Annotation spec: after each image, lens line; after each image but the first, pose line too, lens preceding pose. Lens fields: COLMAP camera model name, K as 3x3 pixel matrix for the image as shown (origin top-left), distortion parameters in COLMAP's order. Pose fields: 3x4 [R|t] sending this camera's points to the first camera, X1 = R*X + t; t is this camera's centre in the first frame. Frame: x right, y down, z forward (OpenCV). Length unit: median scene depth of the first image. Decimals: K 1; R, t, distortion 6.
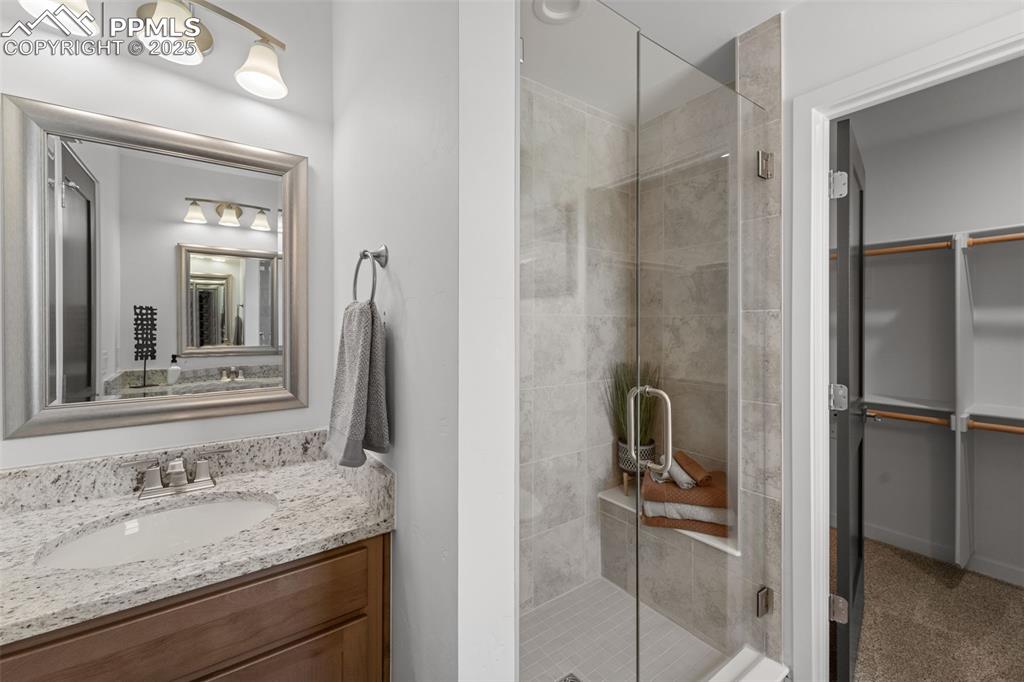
lens RADIAL K [[415.9, 0, 508.6], [0, 415.9, 328.9], [0, 0, 1]] dist [-0.002469, -0.000730]
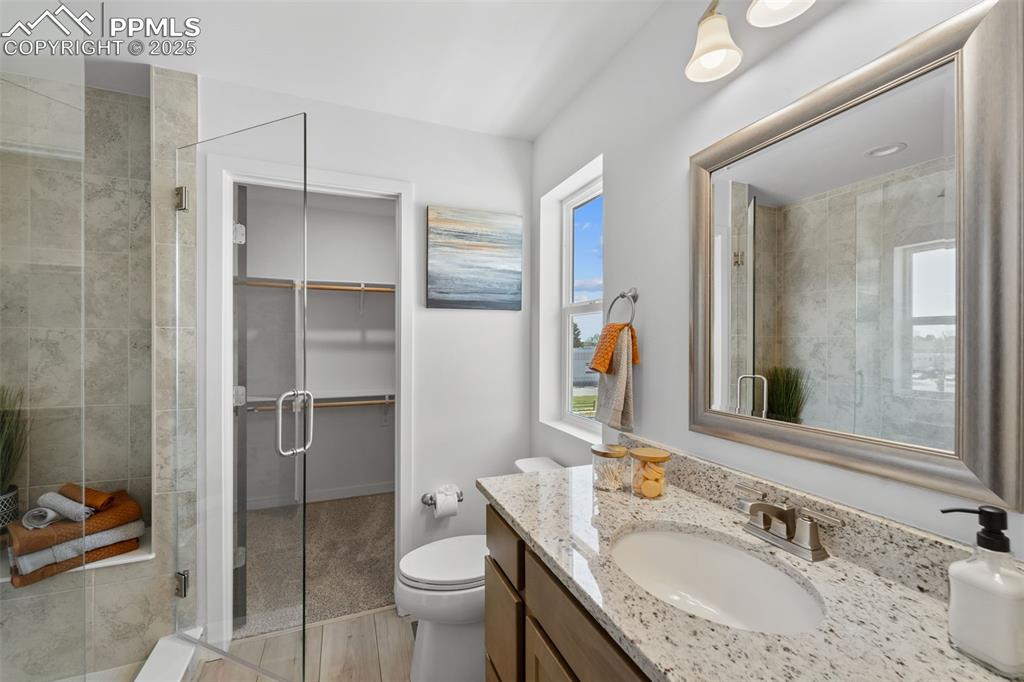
lens RADIAL K [[413.9, 0, 511.3], [0, 413.9, 336.8], [0, 0, 1]] dist [-0.002333, -0.000782]
pose [[0.220105, 0.012621, 0.975394, -0.252187], [-0.000841, 0.999918, -0.012749, -0.005184], [-0.975476, 0.001986, 0.220098, -0.111345]]
